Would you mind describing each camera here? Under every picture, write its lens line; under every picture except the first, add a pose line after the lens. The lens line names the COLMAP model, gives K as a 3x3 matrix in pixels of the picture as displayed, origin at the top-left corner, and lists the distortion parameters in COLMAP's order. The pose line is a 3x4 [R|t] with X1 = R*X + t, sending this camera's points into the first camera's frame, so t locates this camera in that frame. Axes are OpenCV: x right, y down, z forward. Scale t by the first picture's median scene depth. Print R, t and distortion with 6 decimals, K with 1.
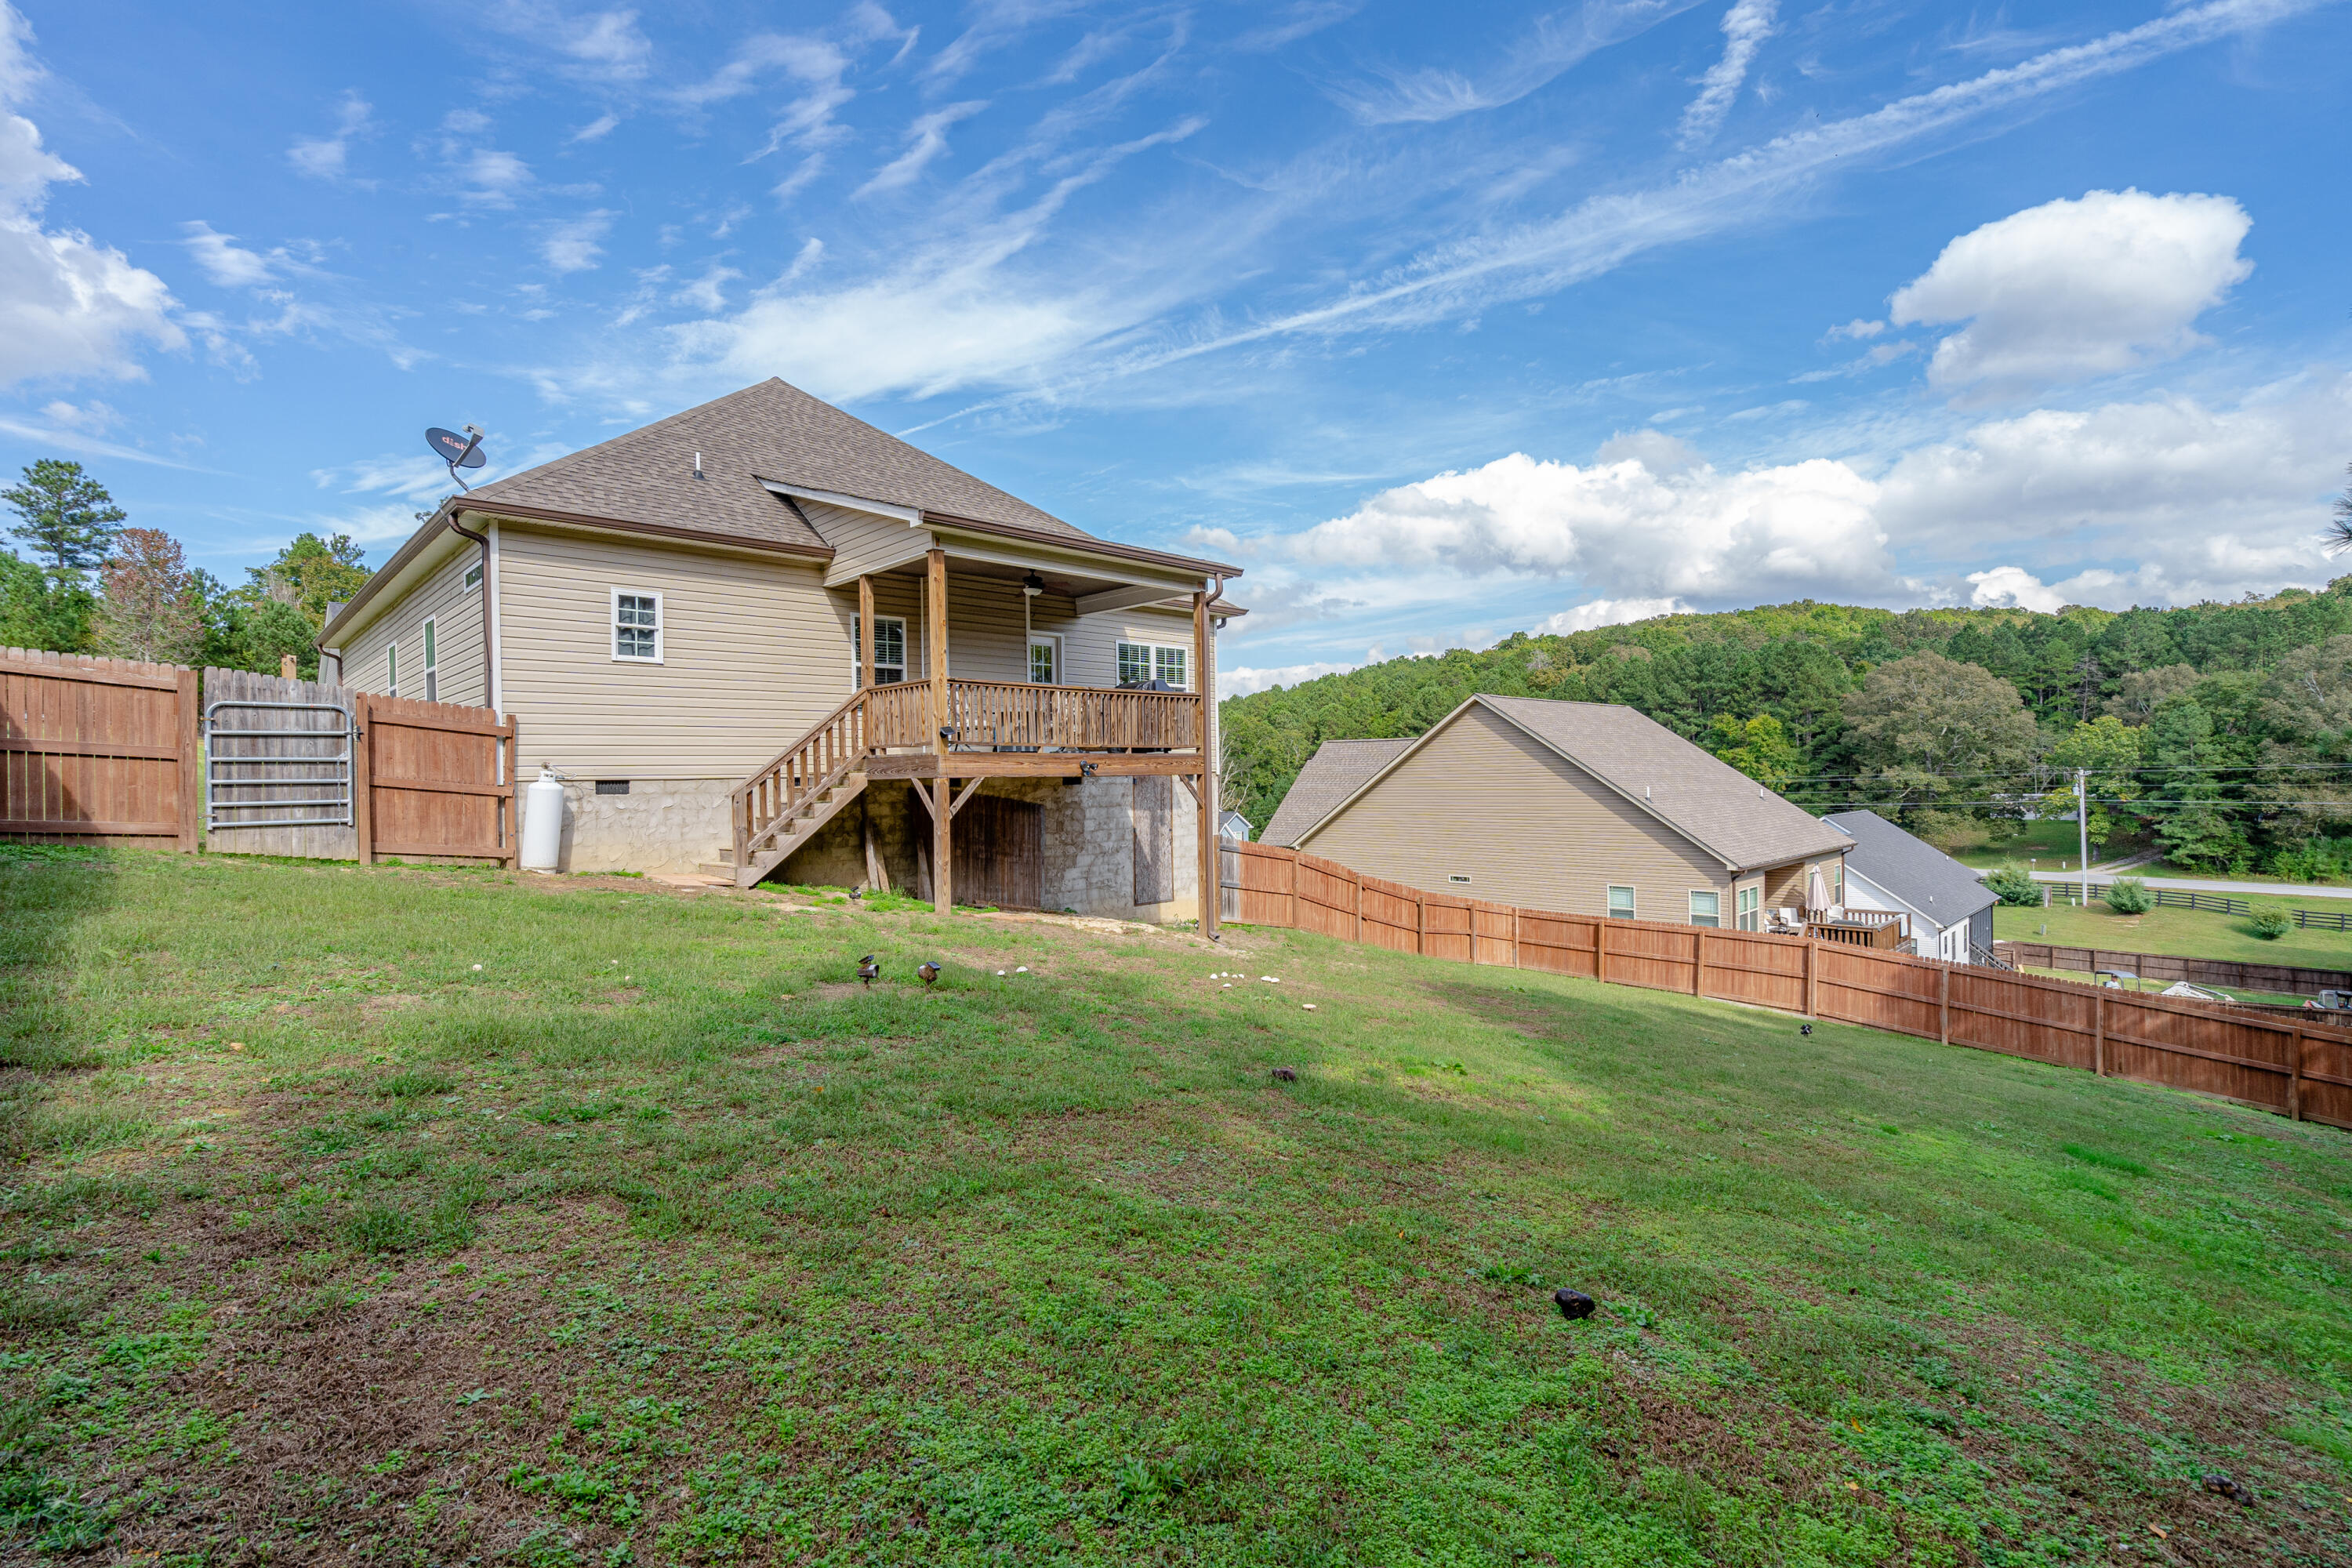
lens RADIAL K [[1024.1, 0, 1179.3], [0, 1024.1, 789.6], [0, 0, 1]] dist [-0.002215, 0.000202]
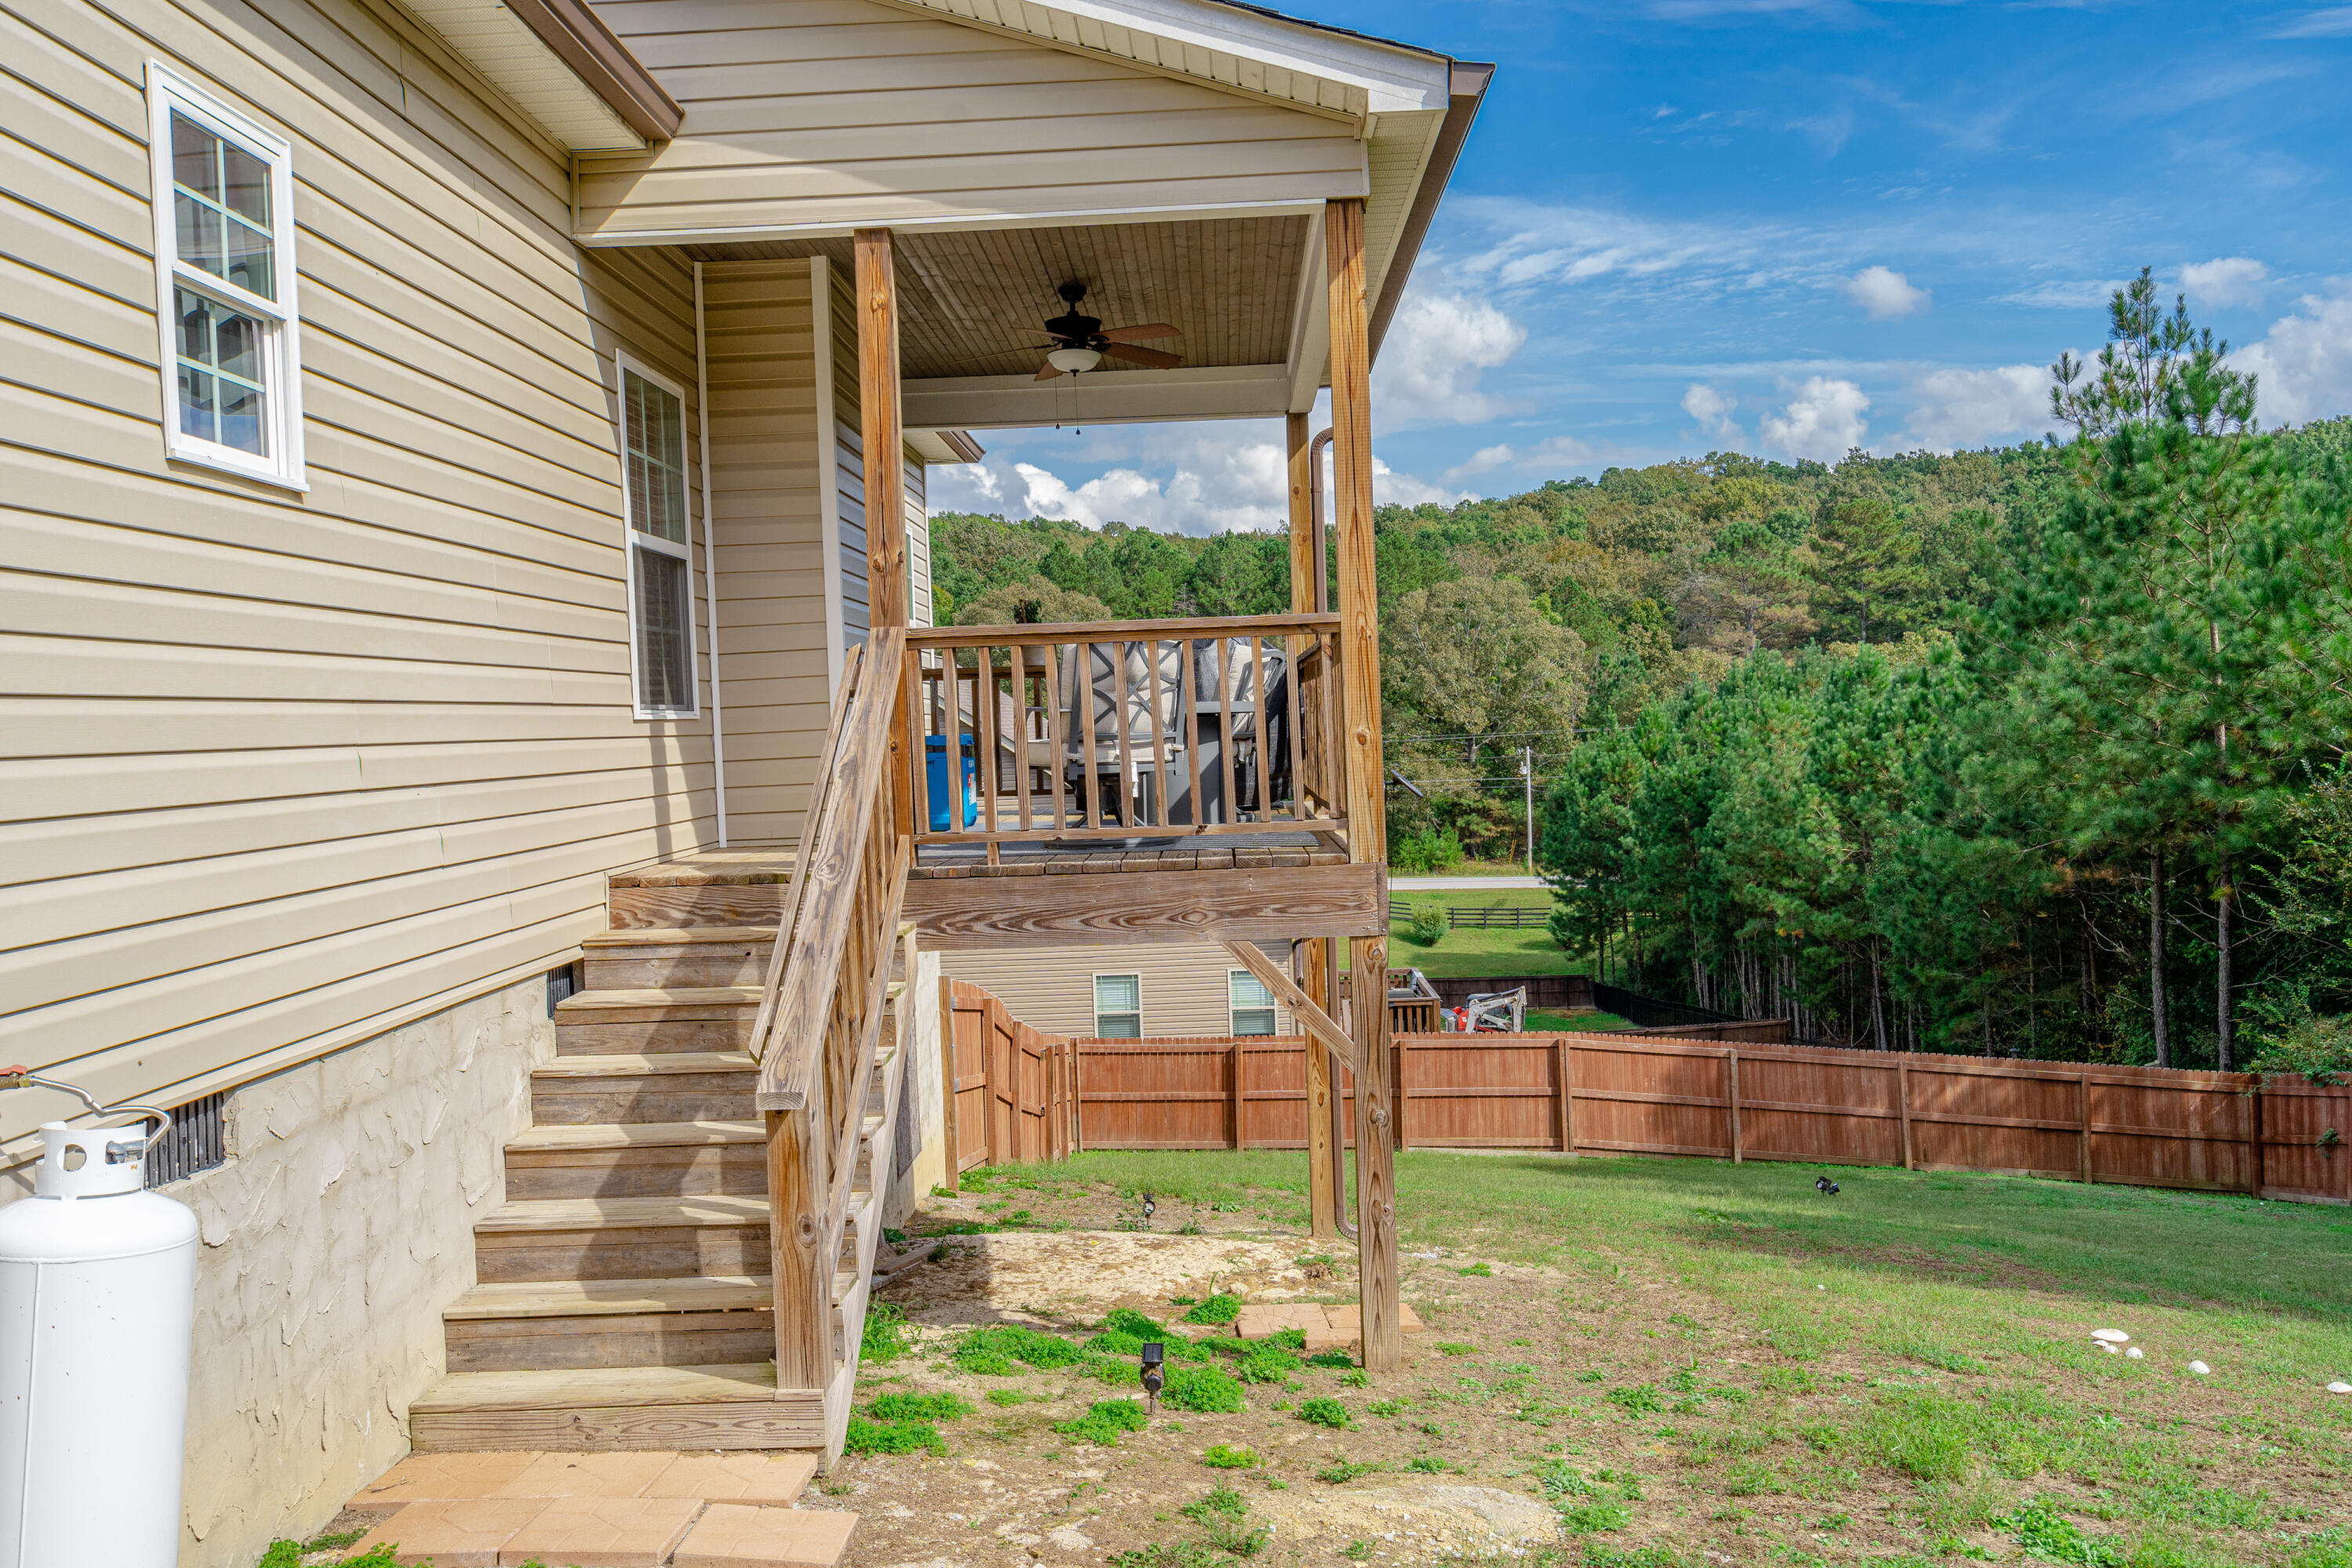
lens RADIAL K [[1790.5, 0, 1206.0], [0, 1790.5, 762.5], [0, 0, 1]] dist [0.004764, 0.001455]
pose [[0.720312, -0.022230, 0.693294, -0.403272], [0.031315, 0.999509, -0.000487, -0.040785], [-0.692943, 0.022061, 0.720655, 0.396608]]
